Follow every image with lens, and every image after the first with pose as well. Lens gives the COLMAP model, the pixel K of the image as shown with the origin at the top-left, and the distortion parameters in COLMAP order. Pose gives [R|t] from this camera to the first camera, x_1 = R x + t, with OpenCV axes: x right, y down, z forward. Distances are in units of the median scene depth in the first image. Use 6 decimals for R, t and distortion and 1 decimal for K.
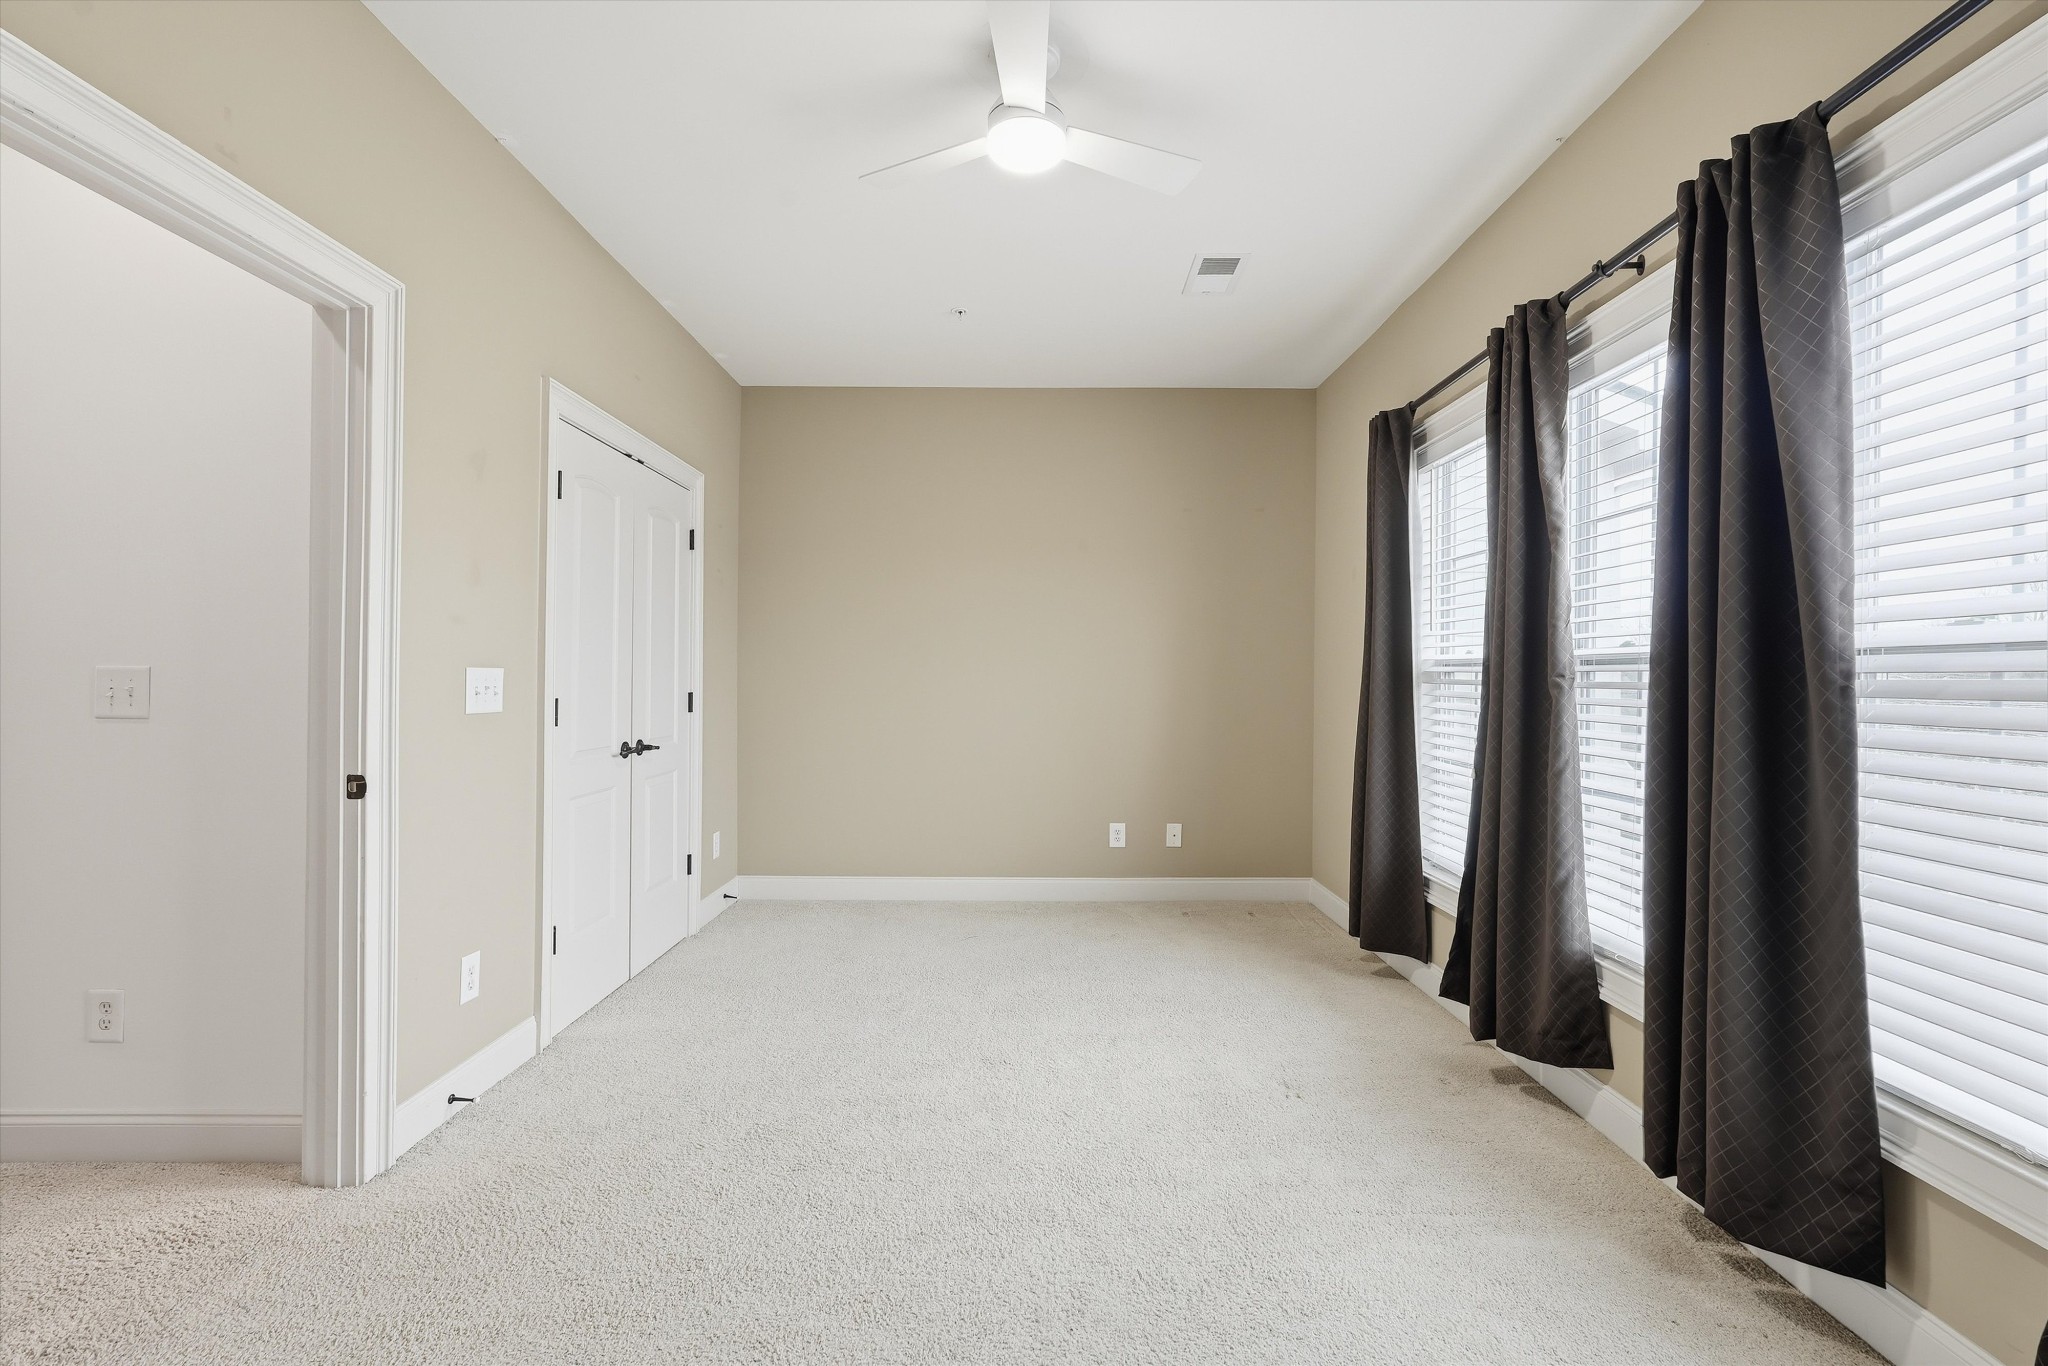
lens RADIAL K [[909.6, 0, 1026.5], [0, 909.6, 669.8], [0, 0, 1]] dist [-0.001230, 0.005023]
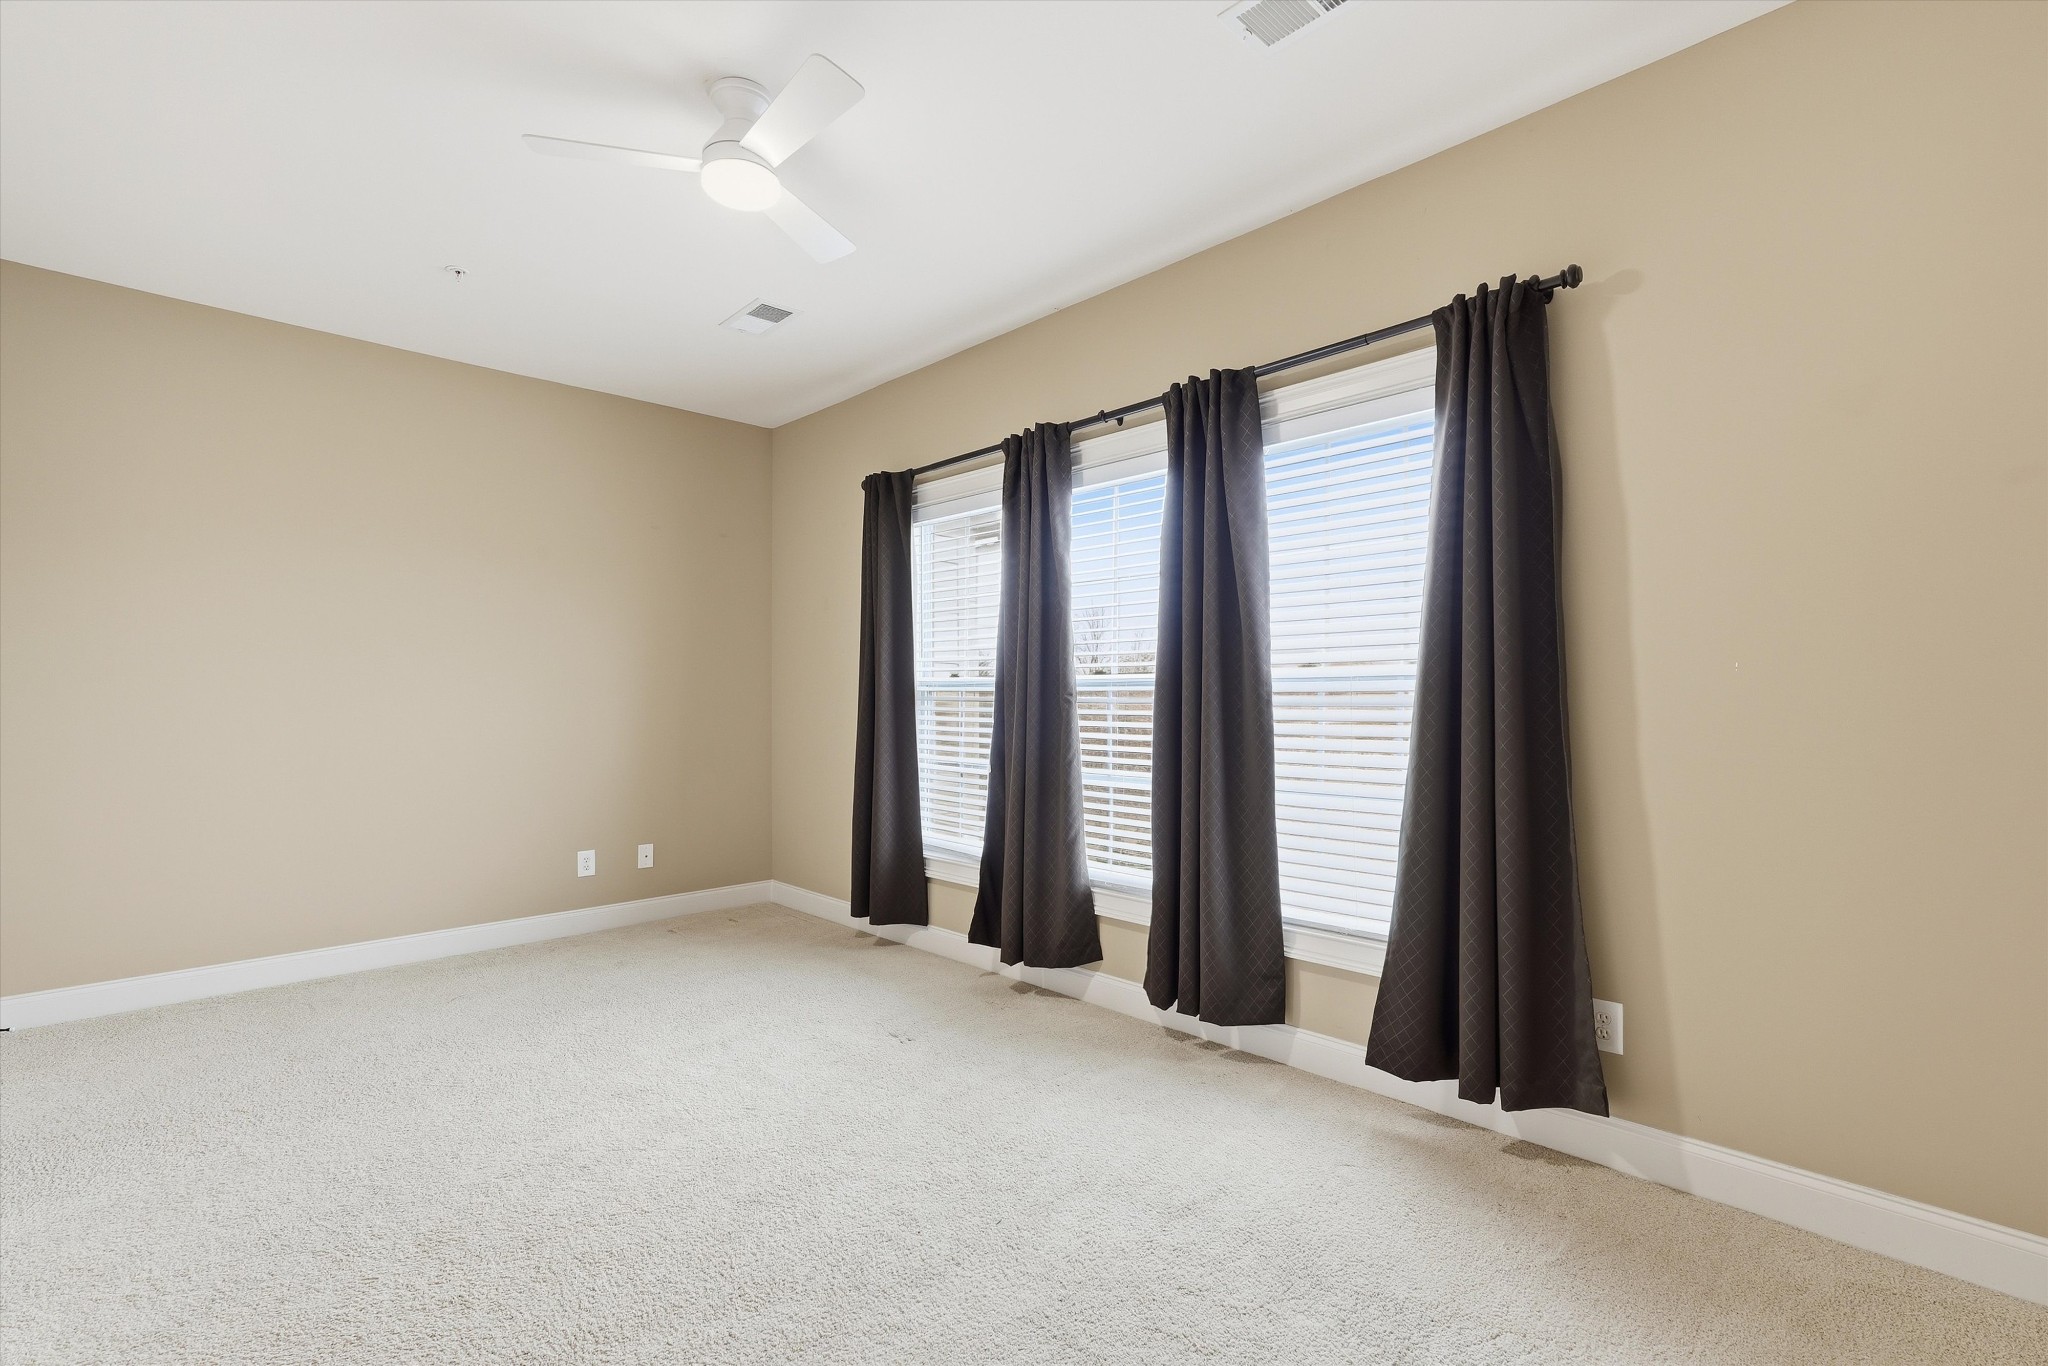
lens RADIAL K [[909.6, 0, 1014.7], [0, 909.6, 697.1], [0, 0, 1]] dist [-0.001230, 0.005023]
pose [[0.735144, -0.006930, 0.677875, -0.439146], [-0.001269, 0.999932, 0.011599, -0.004410], [-0.677909, -0.009387, 0.735085, 0.014758]]
